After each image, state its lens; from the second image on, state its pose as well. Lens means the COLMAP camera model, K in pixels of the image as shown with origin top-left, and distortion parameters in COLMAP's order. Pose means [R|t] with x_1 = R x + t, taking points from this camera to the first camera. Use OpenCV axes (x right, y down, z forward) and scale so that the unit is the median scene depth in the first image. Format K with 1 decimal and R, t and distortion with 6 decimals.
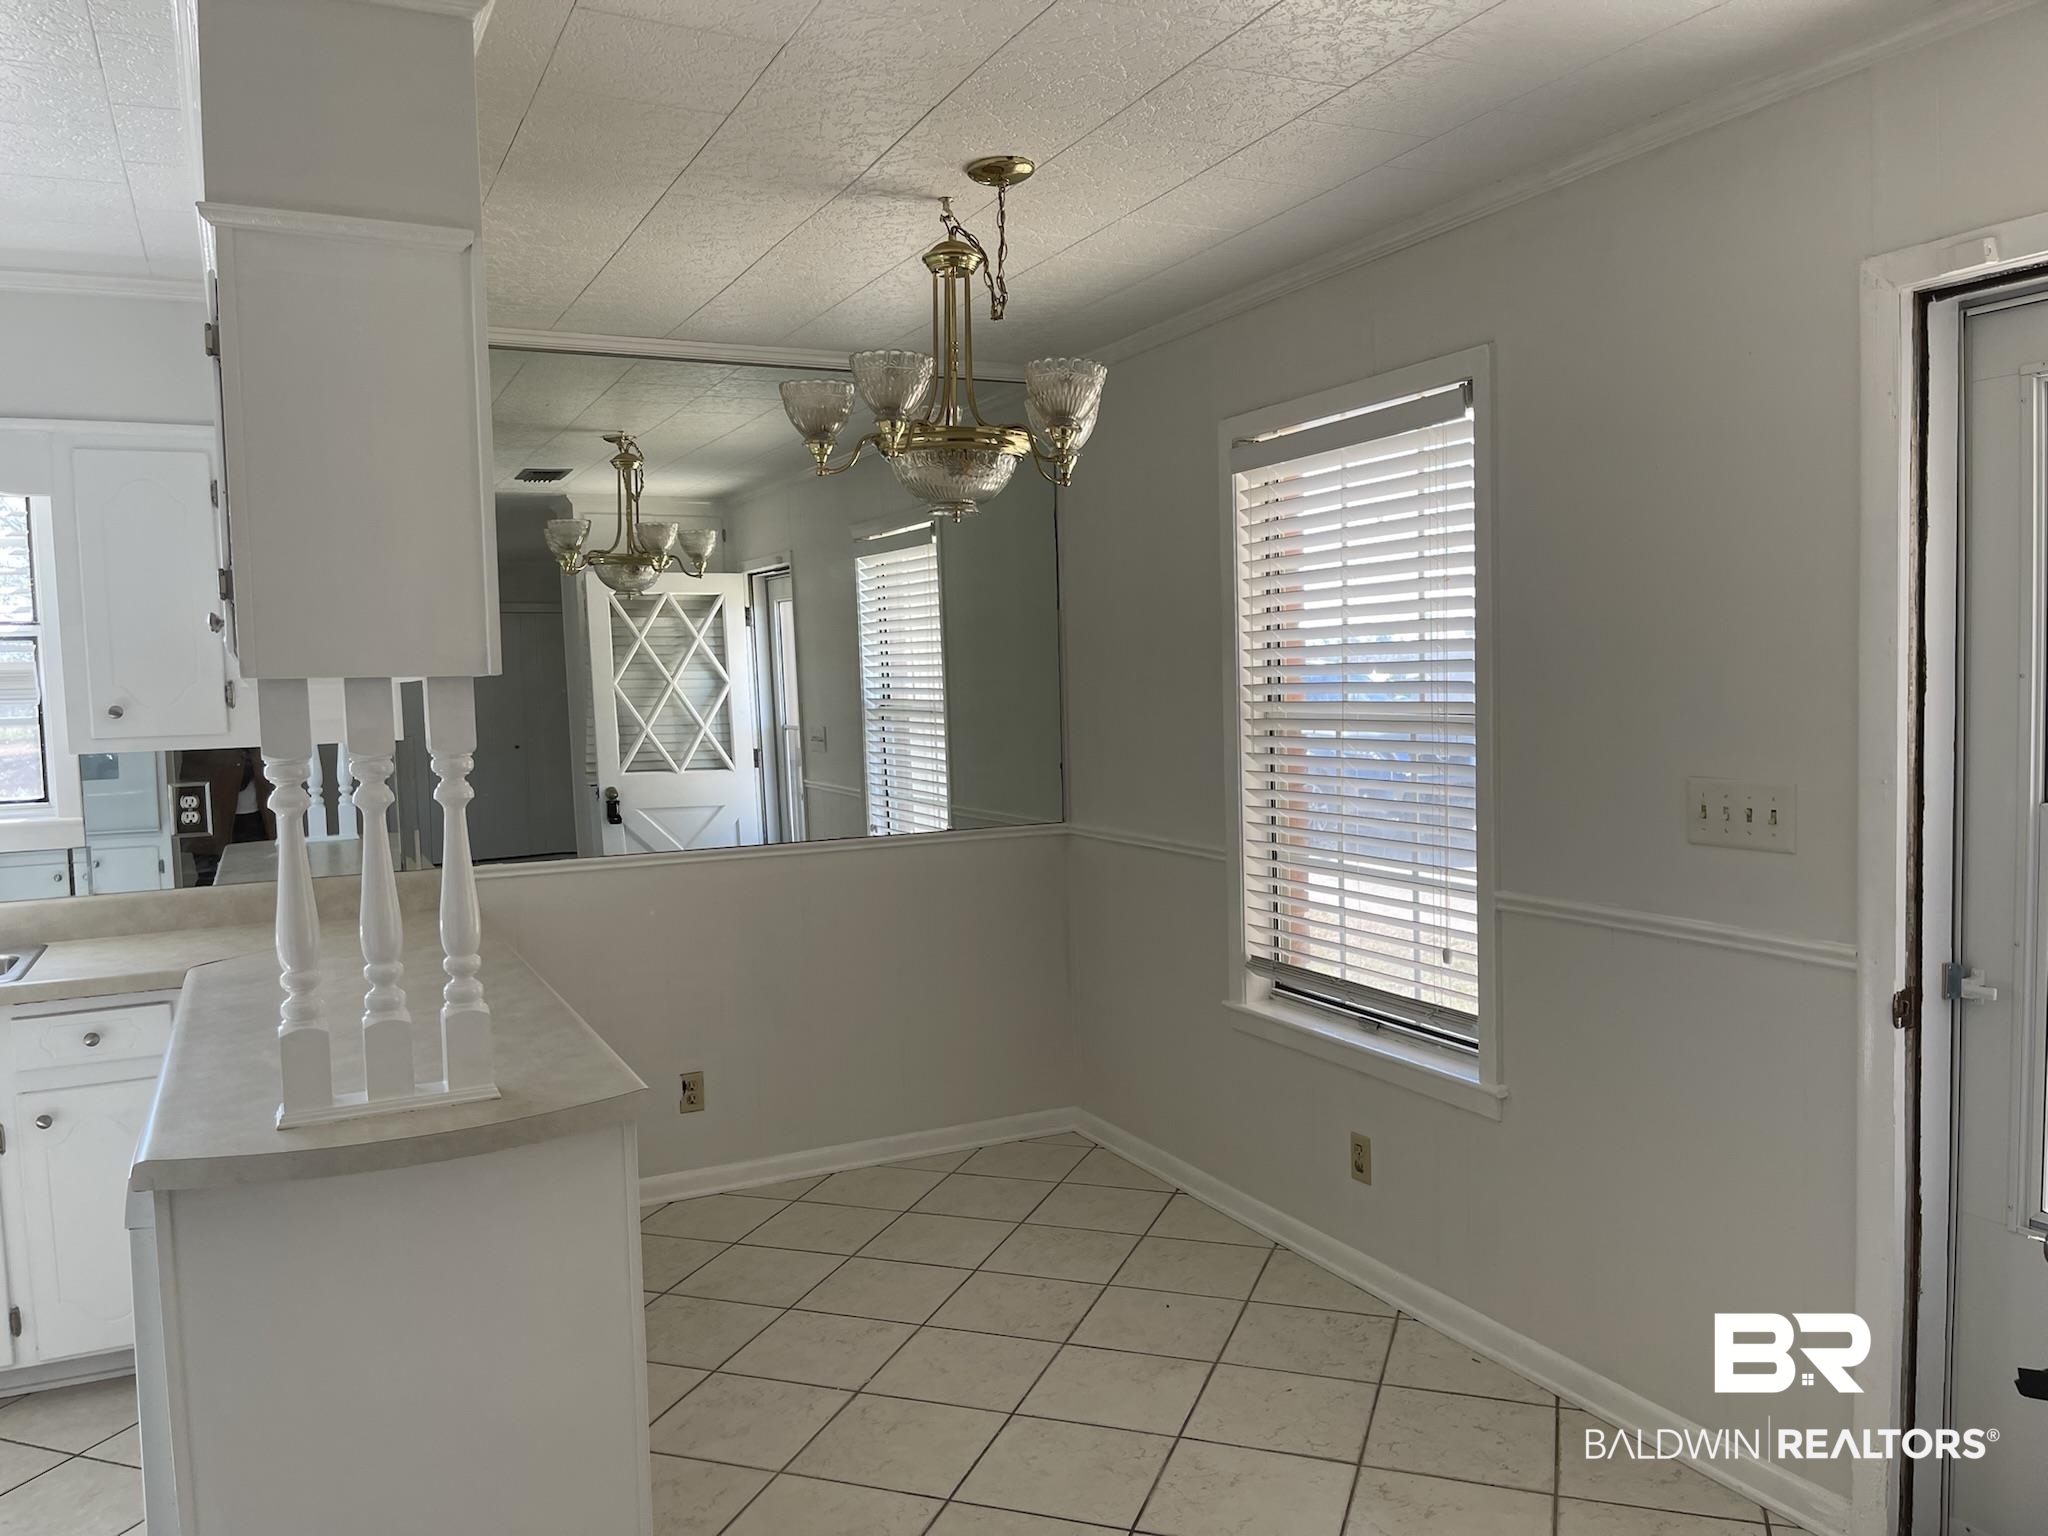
lens RADIAL K [[1536.4, 0, 1028.1], [0, 1536.4, 769.3], [0, 0, 1]] dist [0.065917, -0.094155]
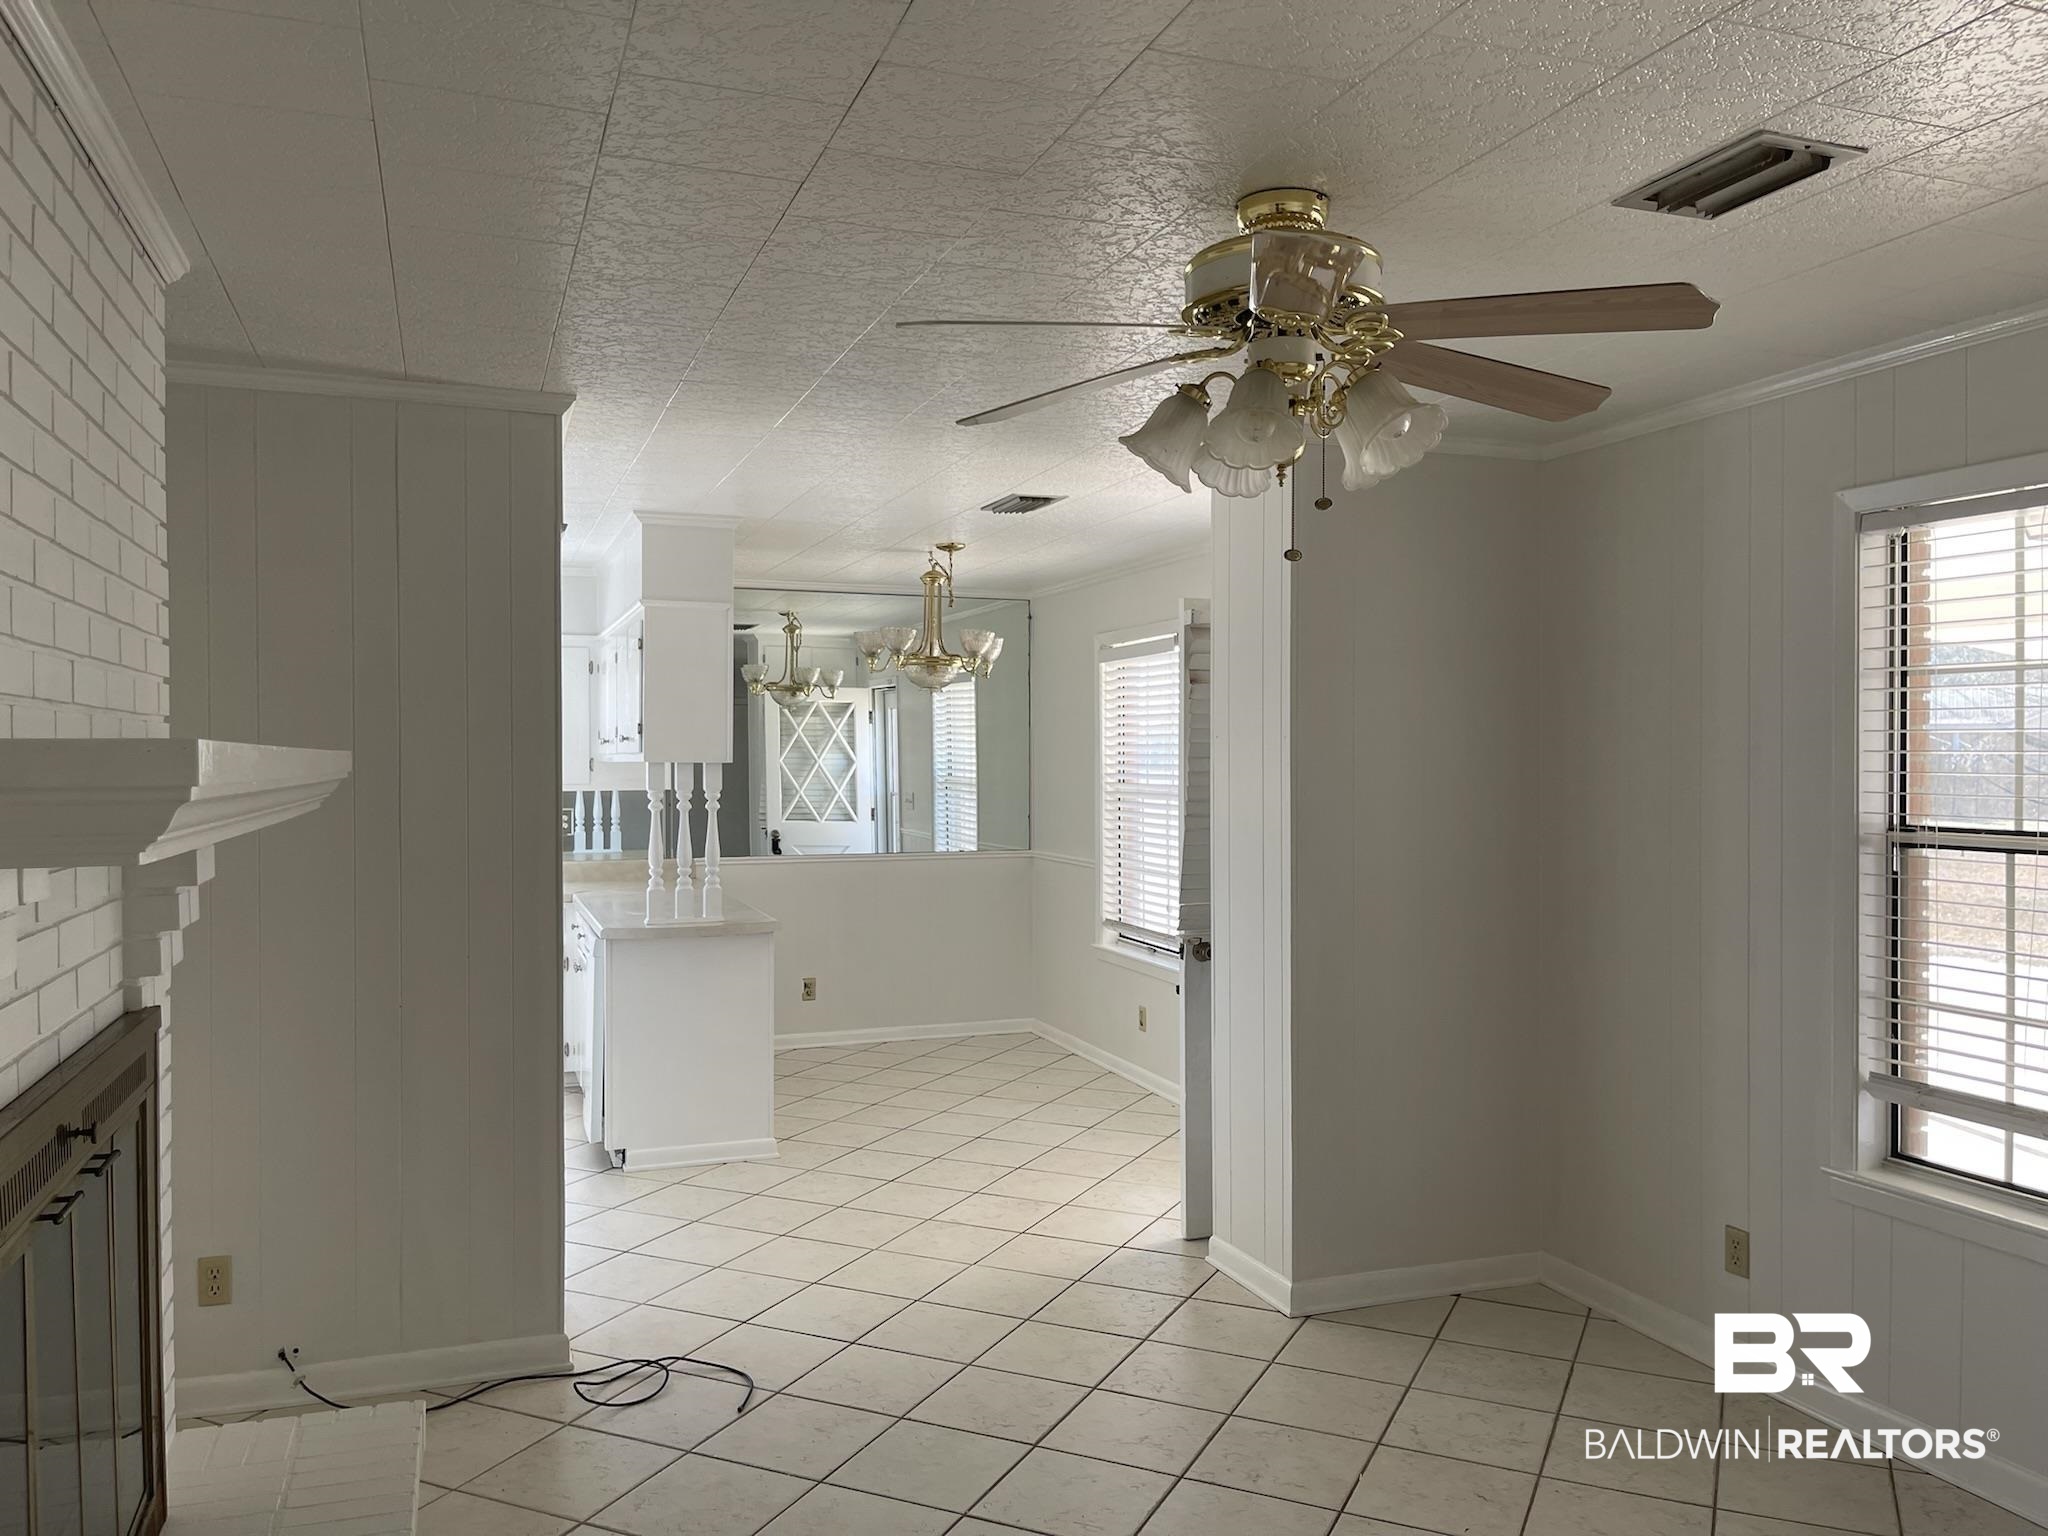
lens RADIAL K [[1536.4, 0, 1033.5], [0, 1536.4, 767.3], [0, 0, 1]] dist [0.065917, -0.094155]
pose [[0.994283, 0.026102, -0.103539, 0.130109], [-0.031508, 0.998205, -0.050925, 0.018910], [0.102024, 0.053896, 0.993321, -0.454754]]
